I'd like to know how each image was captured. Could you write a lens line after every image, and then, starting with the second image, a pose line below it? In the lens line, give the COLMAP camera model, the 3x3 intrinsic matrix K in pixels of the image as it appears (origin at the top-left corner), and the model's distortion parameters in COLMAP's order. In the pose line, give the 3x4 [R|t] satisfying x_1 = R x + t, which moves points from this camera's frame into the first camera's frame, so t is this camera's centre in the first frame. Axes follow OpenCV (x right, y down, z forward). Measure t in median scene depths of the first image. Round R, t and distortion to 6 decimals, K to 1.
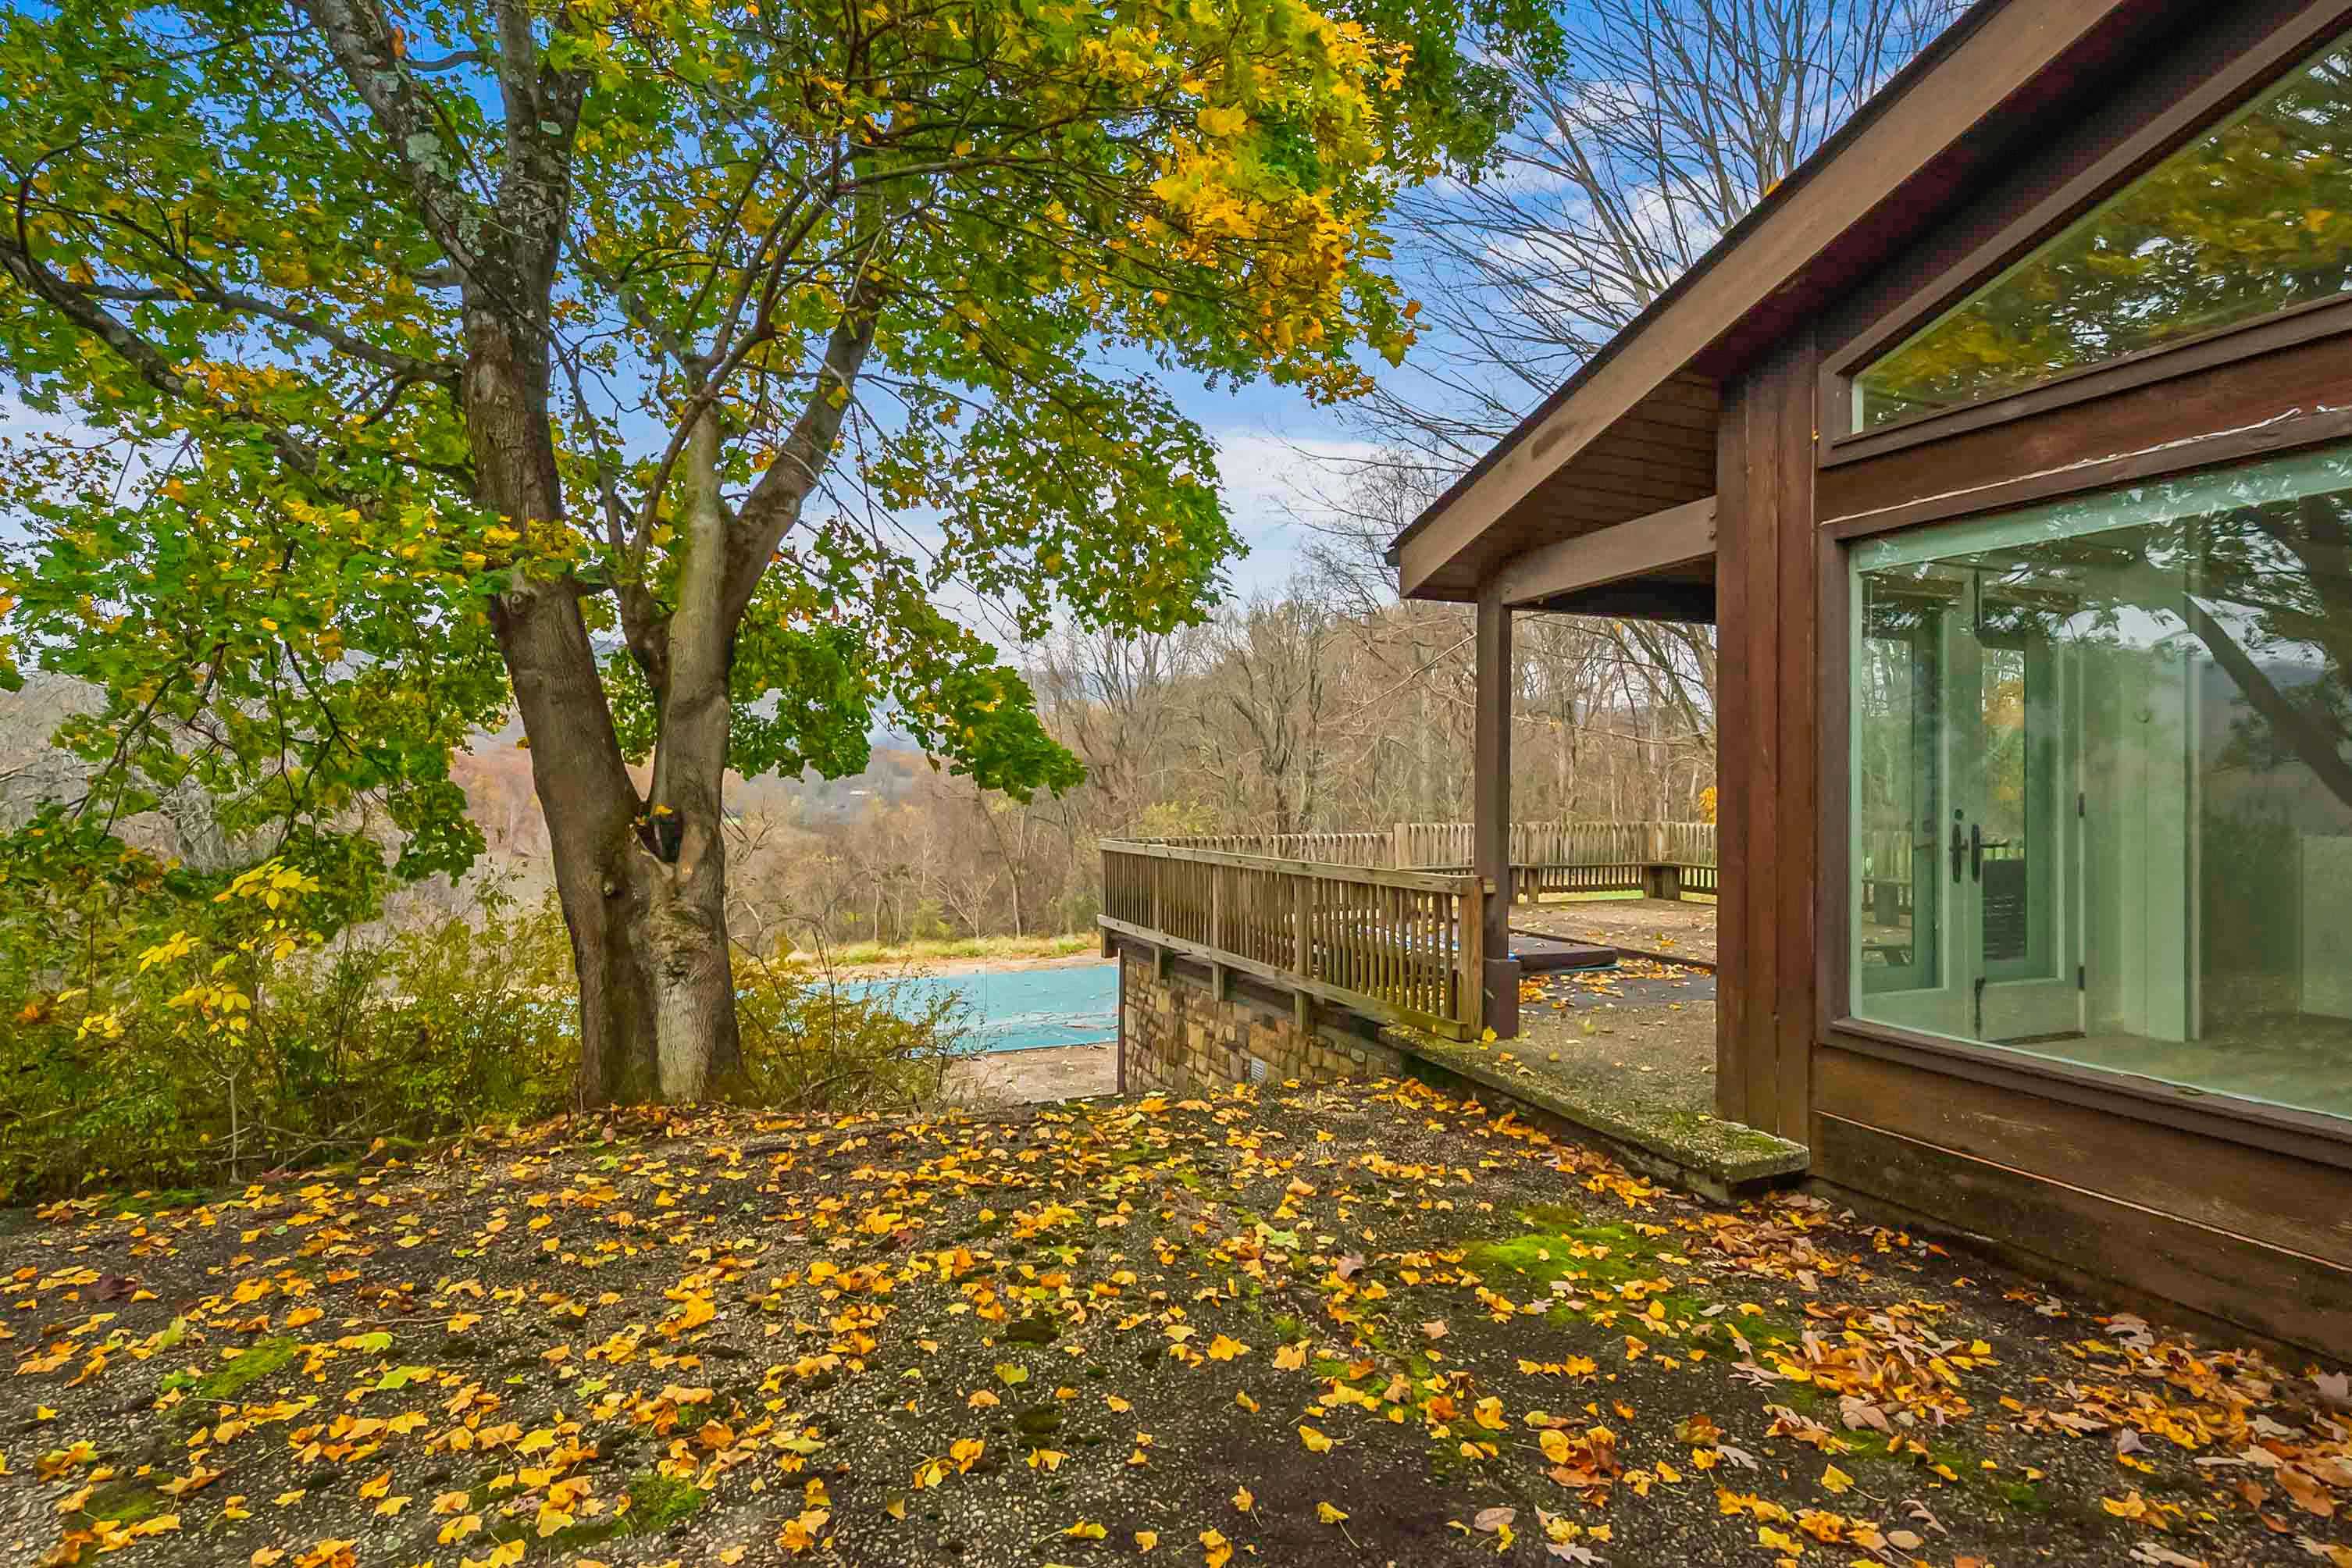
lens RADIAL K [[1151.7, 0, 1176.6], [0, 1151.7, 792.1], [0, 0, 1]] dist [0.002578, 0.000188]
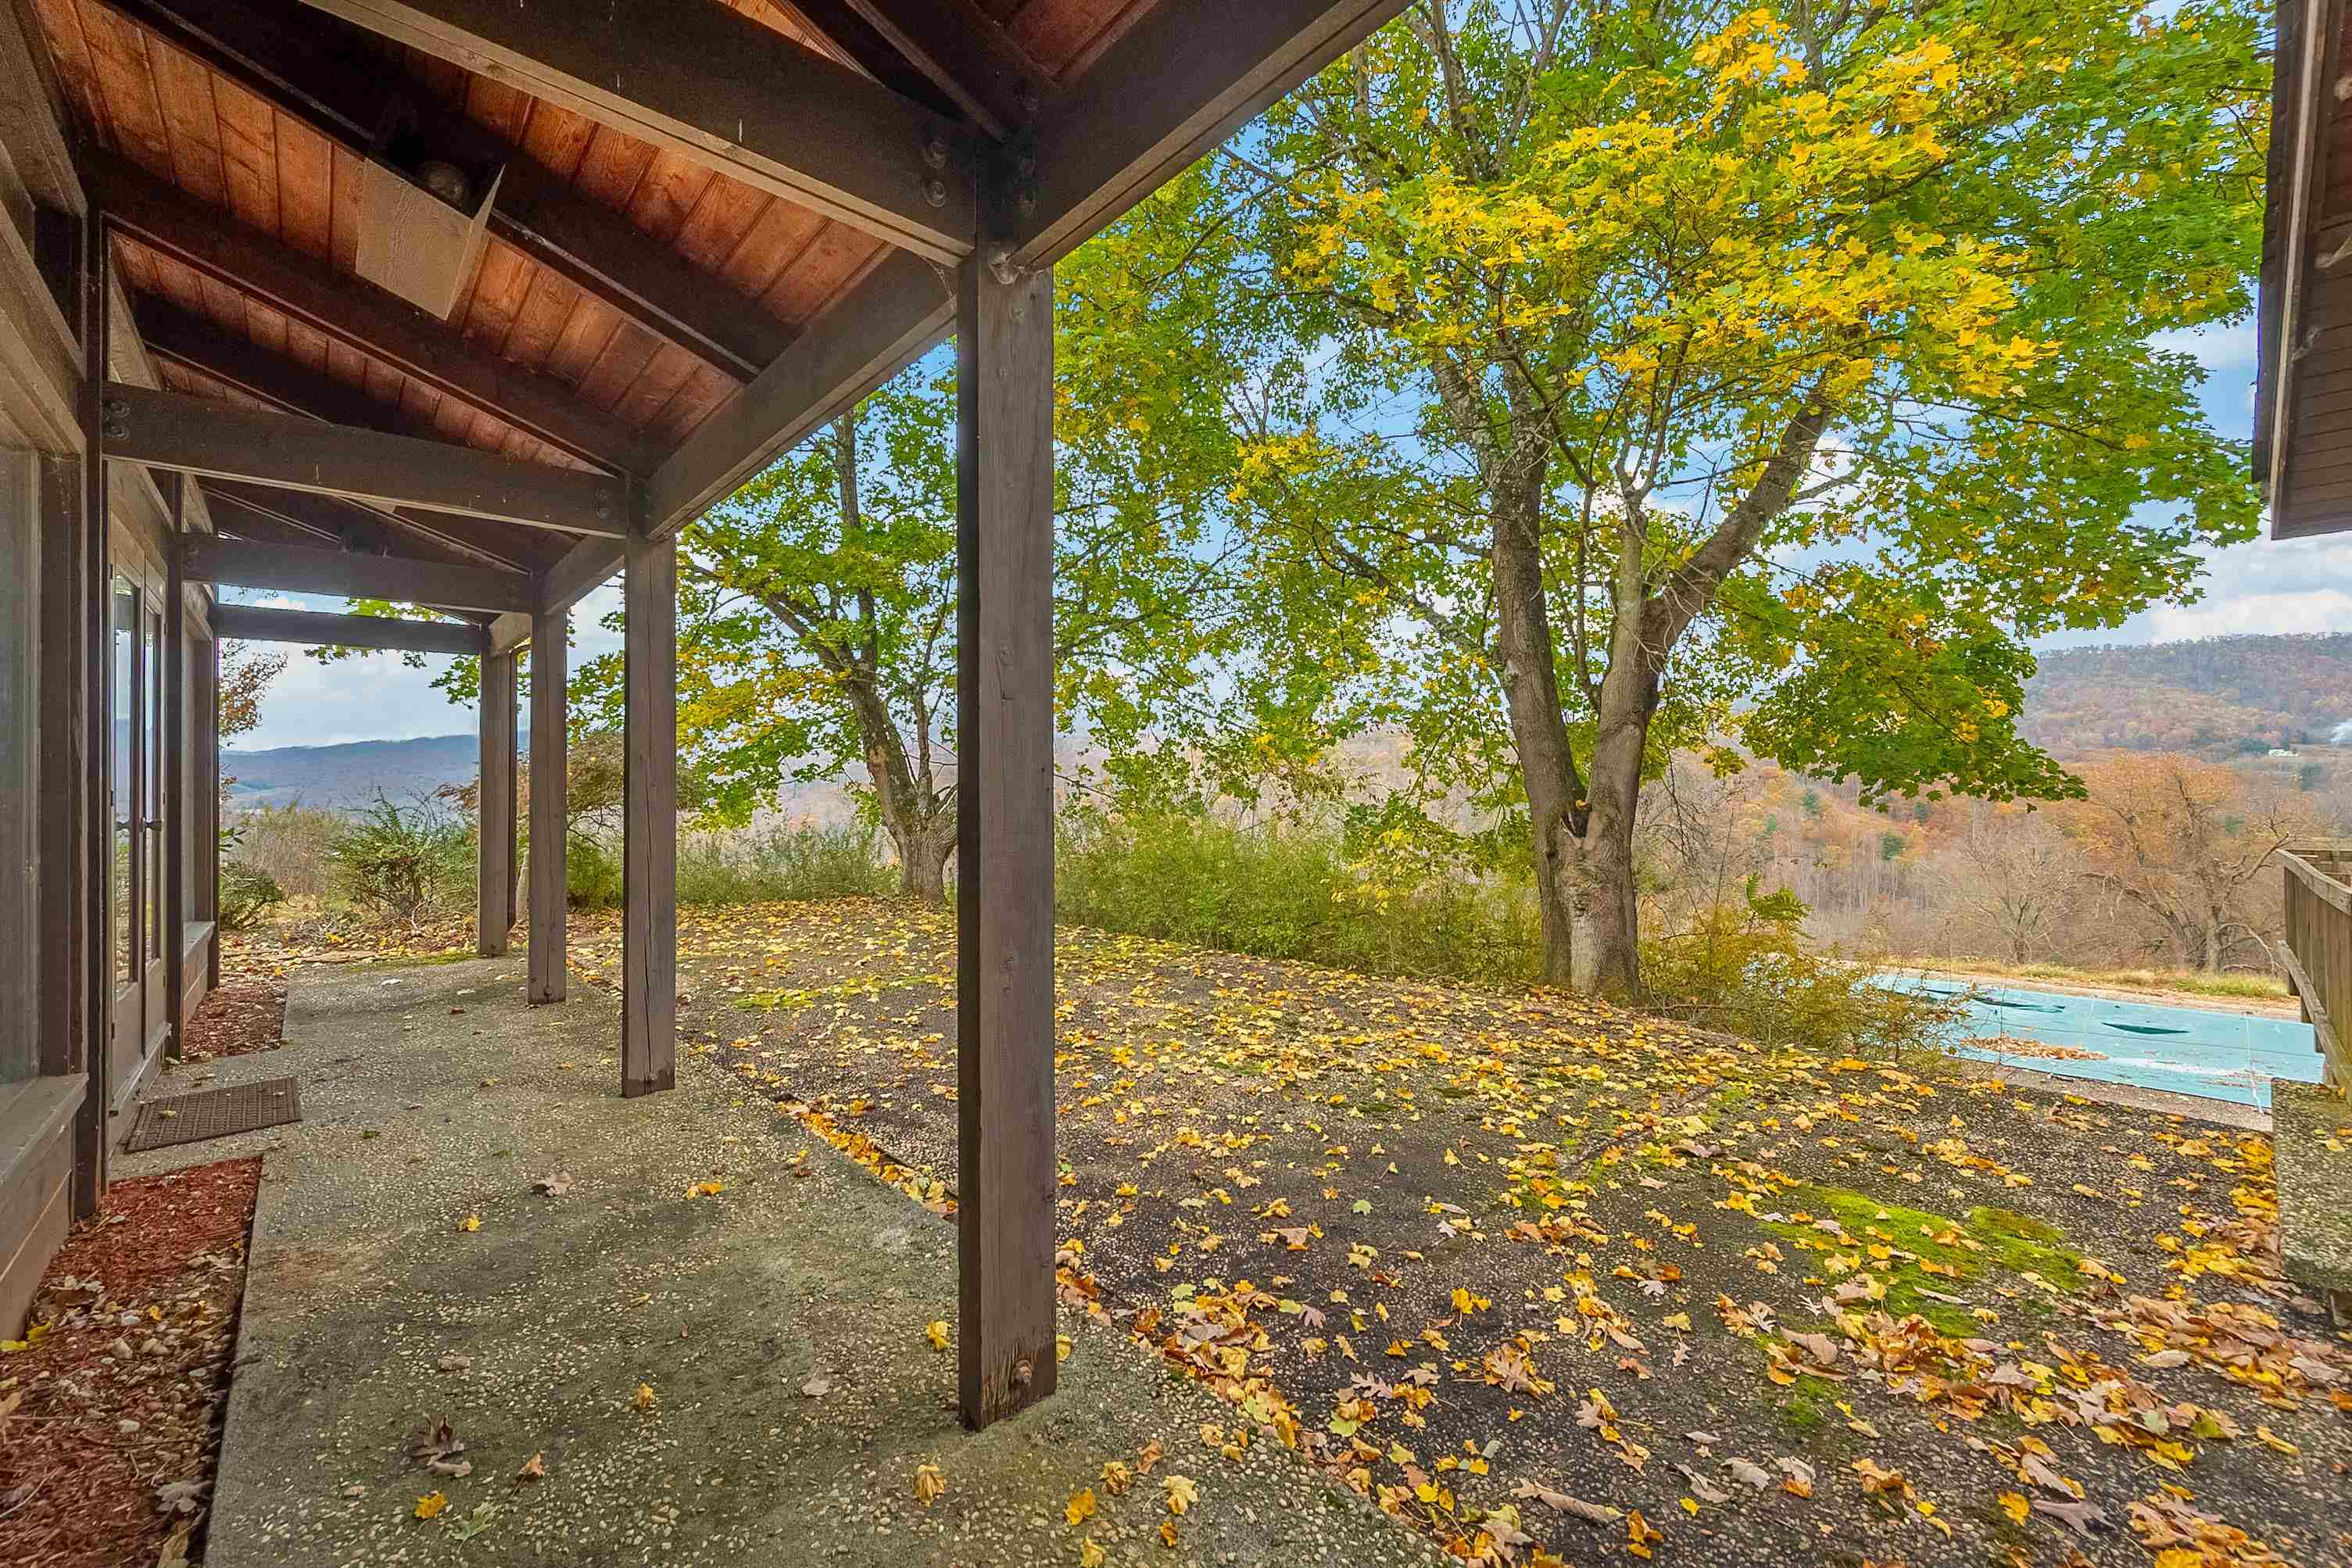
lens RADIAL K [[938.1, 0, 1174.4], [0, 938.1, 786.2], [0, 0, 1]] dist [0.001273, -0.000207]
pose [[0.343697, -0.015638, -0.938951, 0.837806], [0.001025, 0.999867, -0.016278, 0.018799], [0.939080, 0.004633, 0.343667, 0.083371]]
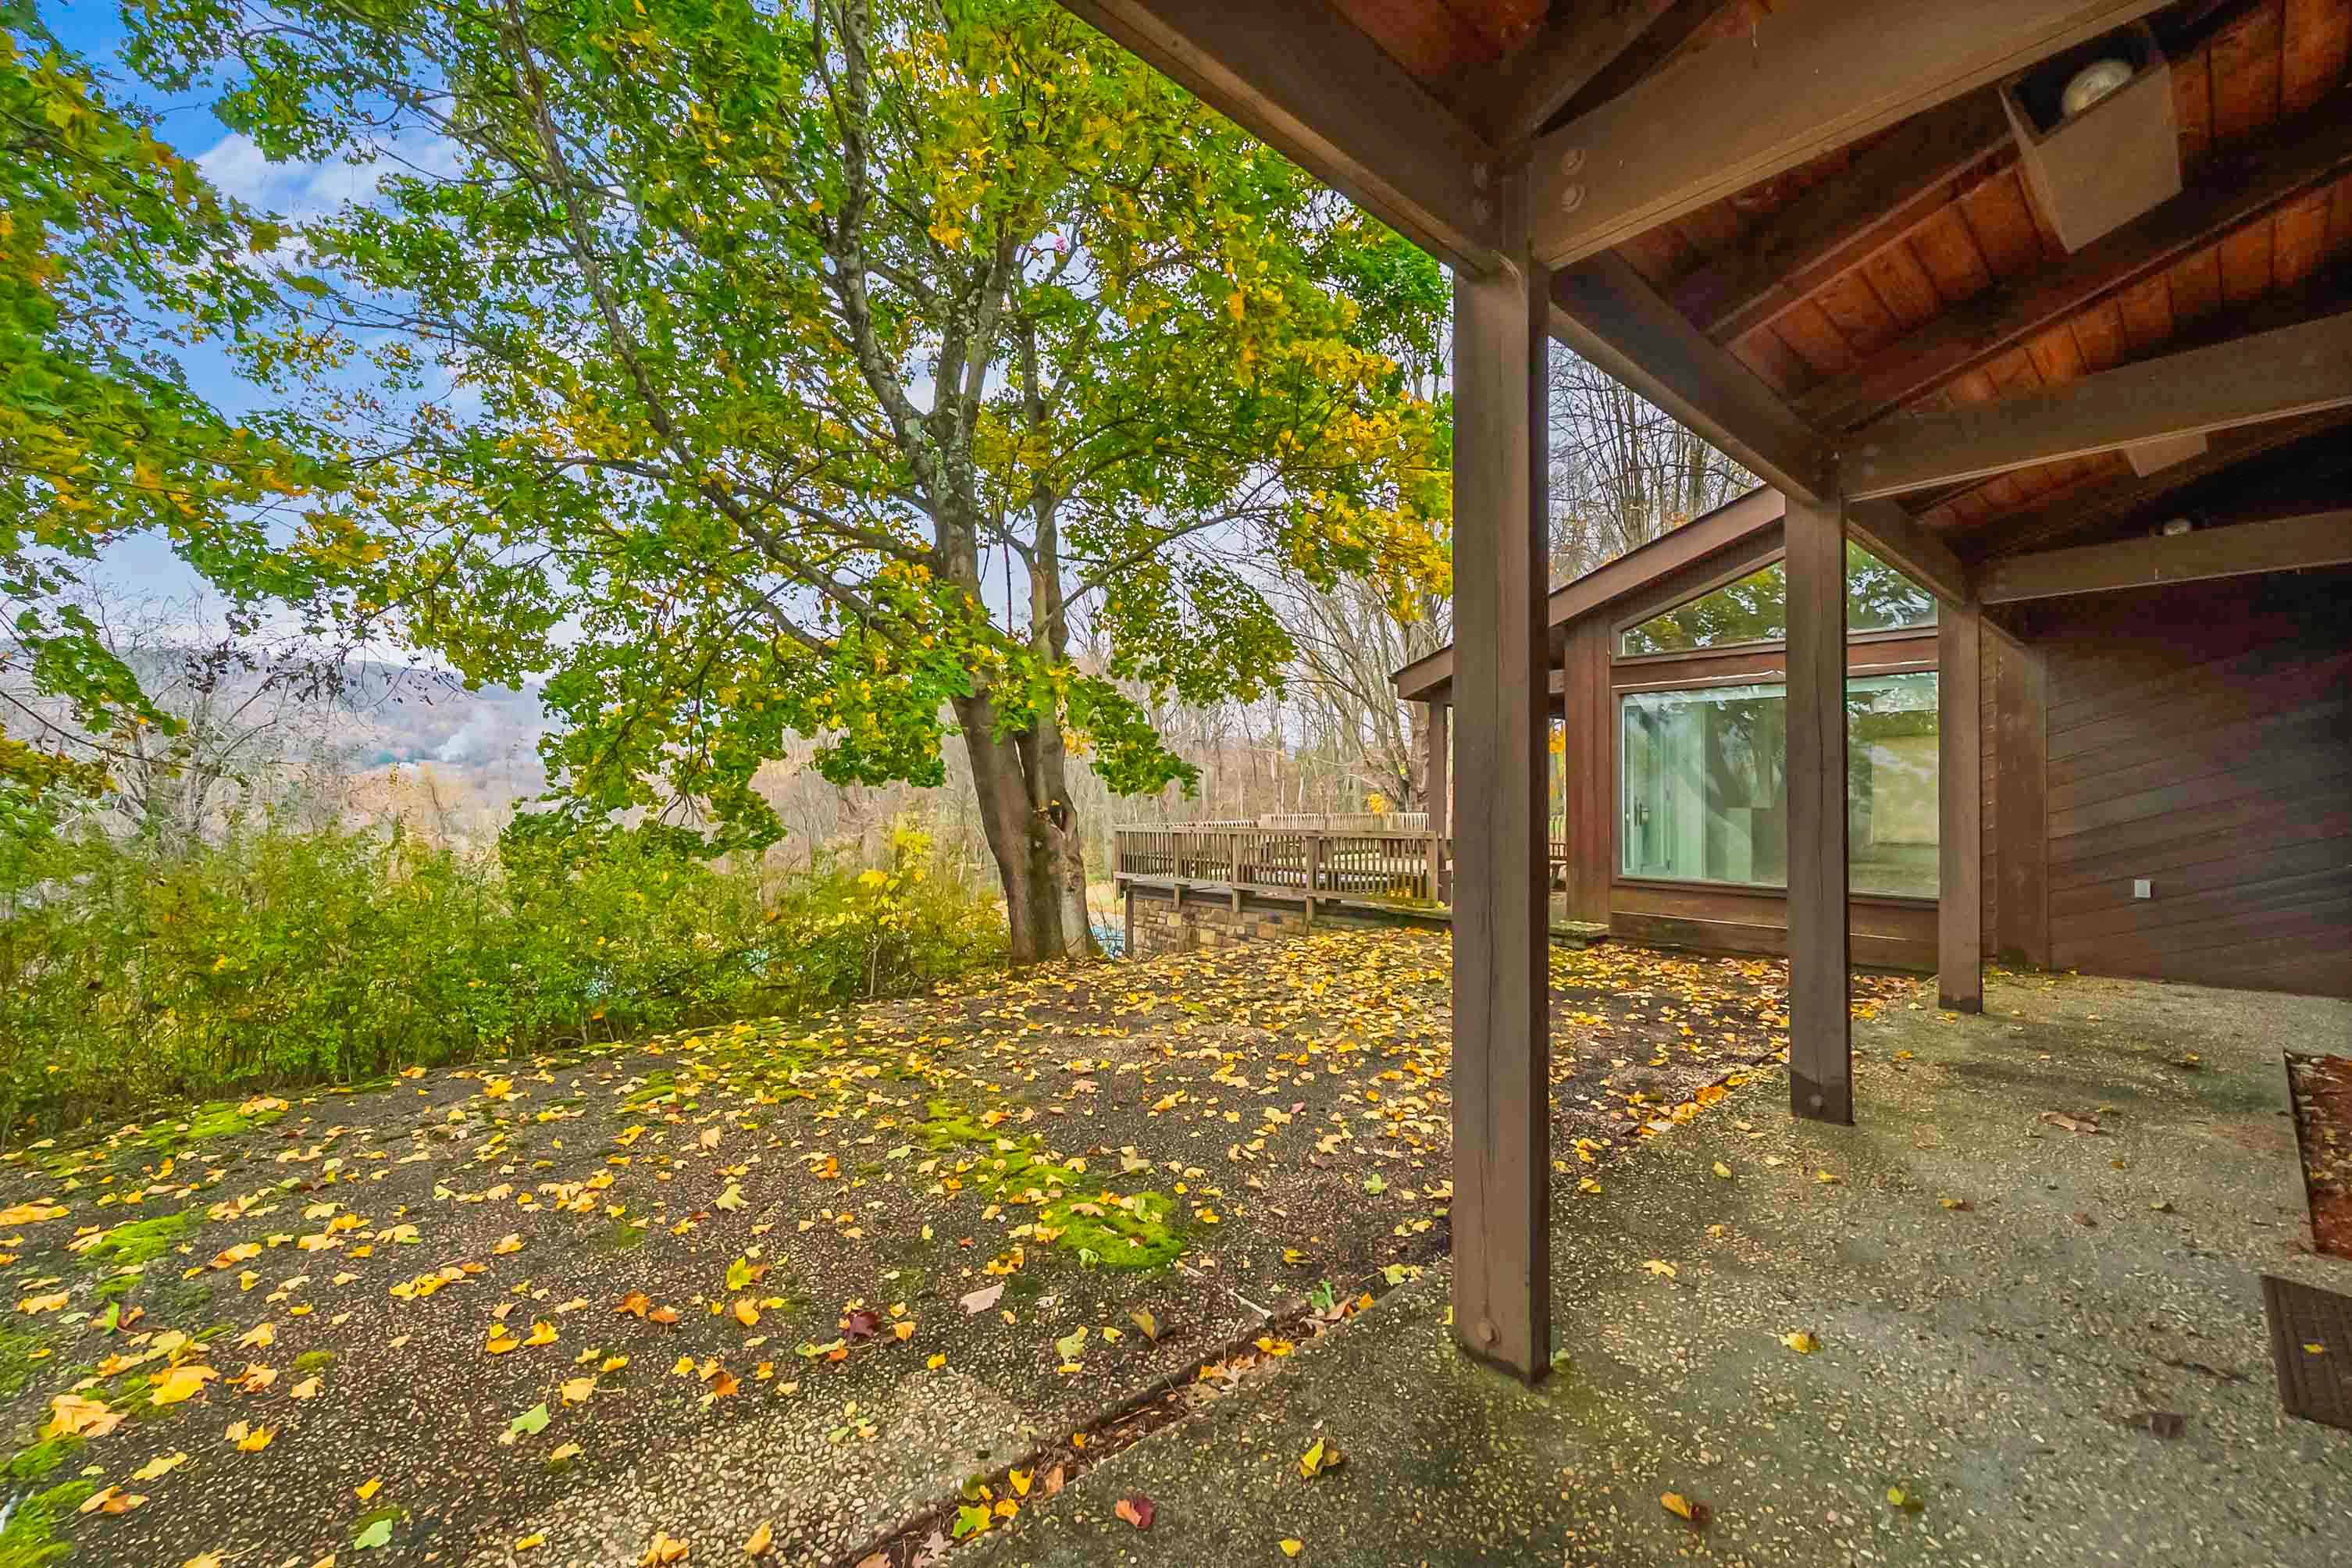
lens RADIAL K [[938.1, 0, 1176.6], [0, 938.1, 791.8], [0, 0, 1]] dist [0.001273, -0.000207]
pose [[0.947533, -0.004364, 0.319627, -1.130750], [0.007274, 0.999942, -0.007911, 0.016530], [-0.319574, 0.009821, 0.947510, -0.752398]]
